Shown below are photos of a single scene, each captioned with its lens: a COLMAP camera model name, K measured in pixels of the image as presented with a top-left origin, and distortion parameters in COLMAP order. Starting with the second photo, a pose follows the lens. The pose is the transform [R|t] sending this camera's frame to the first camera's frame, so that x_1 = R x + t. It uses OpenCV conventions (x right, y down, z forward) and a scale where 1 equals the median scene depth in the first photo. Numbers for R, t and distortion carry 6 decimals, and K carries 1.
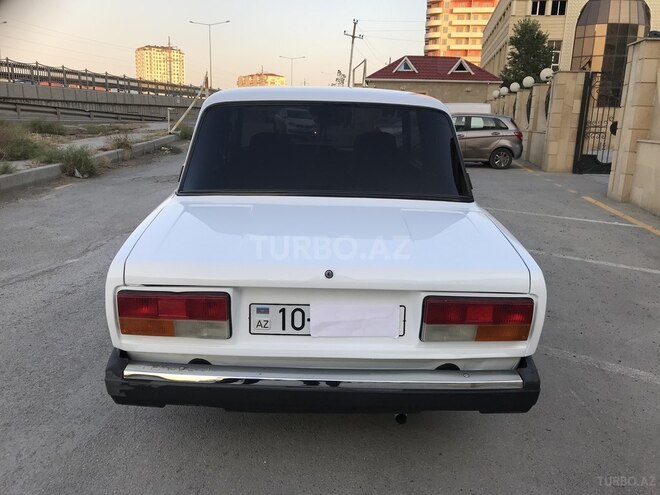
lens RADIAL K [[536.2, 0, 327.4], [0, 536.2, 257.7], [0, 0, 1]] dist [0.008503, -0.011528]
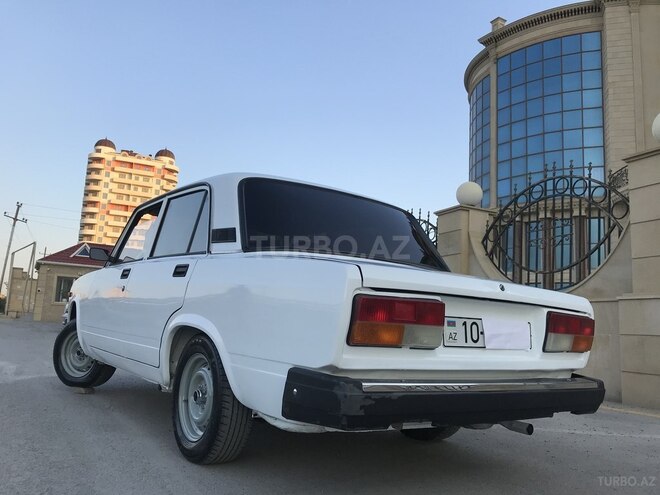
lens RADIAL K [[548.8, 0, 327.2], [0, 548.8, 257.6], [0, 0, 1]] dist [-0.011522, -0.006926]
pose [[0.823214, 0.088792, 0.560744, -0.948243], [0.115215, 0.941013, -0.318151, 0.293403], [-0.555917, 0.326513, 0.764425, 0.256398]]
